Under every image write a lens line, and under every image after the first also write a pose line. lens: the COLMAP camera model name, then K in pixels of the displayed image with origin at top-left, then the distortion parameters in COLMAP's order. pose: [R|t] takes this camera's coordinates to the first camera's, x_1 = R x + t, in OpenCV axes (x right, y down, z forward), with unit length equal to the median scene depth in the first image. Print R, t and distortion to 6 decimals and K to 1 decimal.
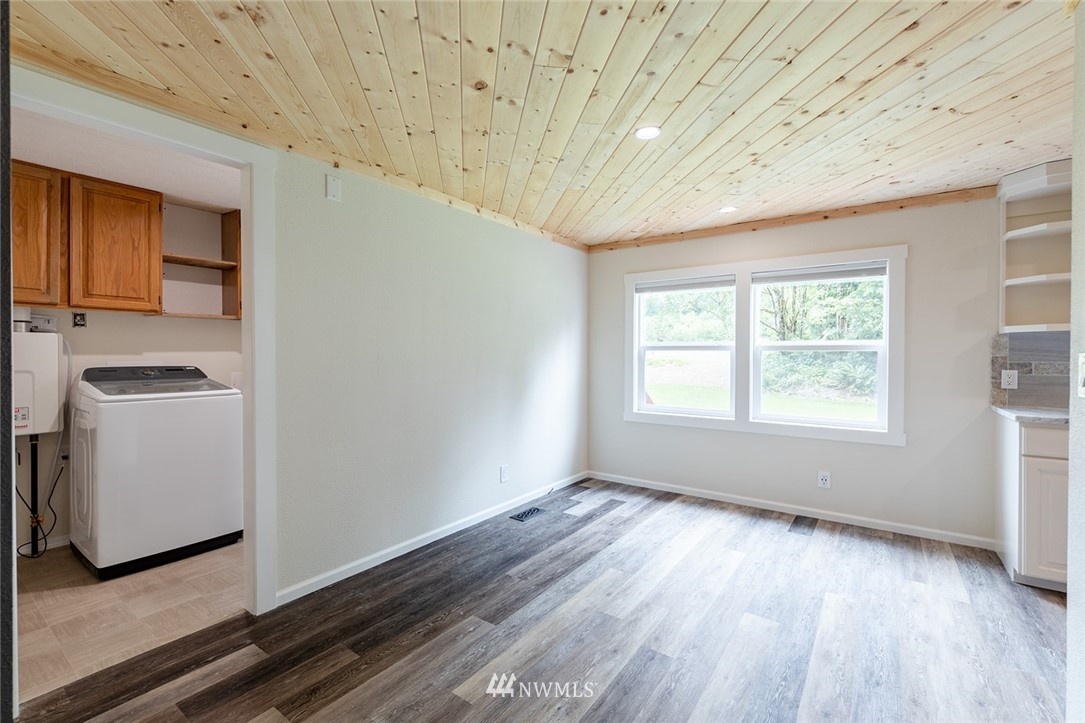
lens RADIAL K [[470.1, 0, 545.8], [0, 470.1, 356.6], [0, 0, 1]] dist [-0.005561, 0.000182]
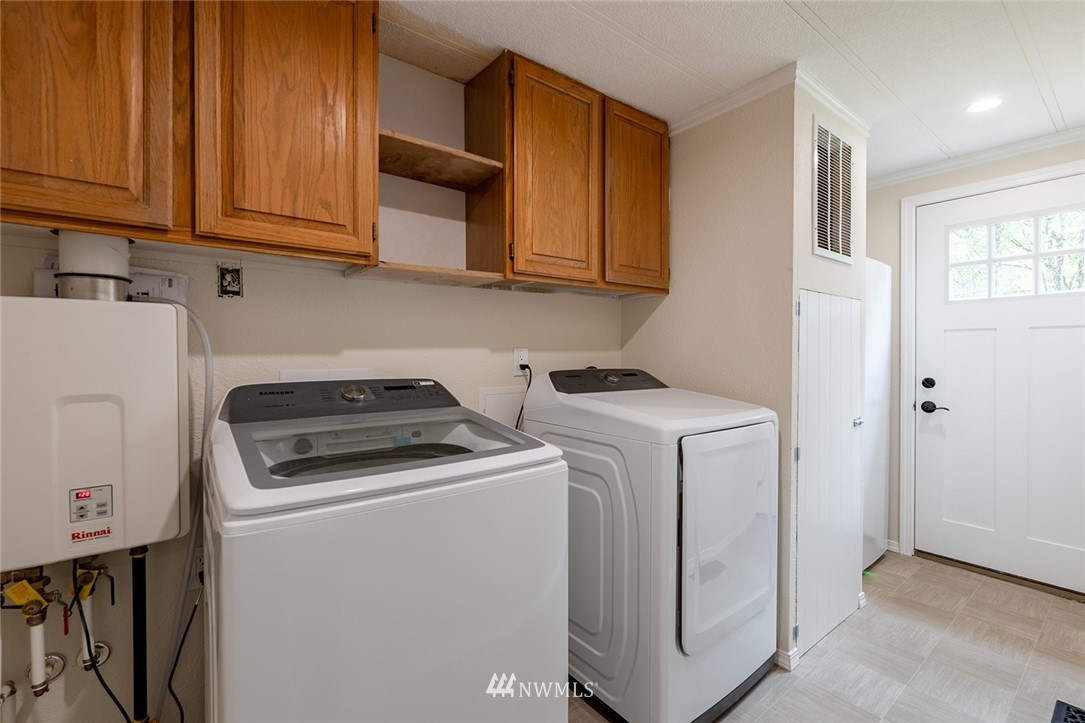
lens RADIAL K [[470.1, 0, 540.2], [0, 470.1, 362.0], [0, 0, 1]] dist [-0.005561, 0.000182]
pose [[0.955781, 0.002771, -0.294066, -0.591049], [-0.000002, 0.999956, 0.009416, -0.001958], [0.294079, -0.008999, 0.955739, 0.674955]]
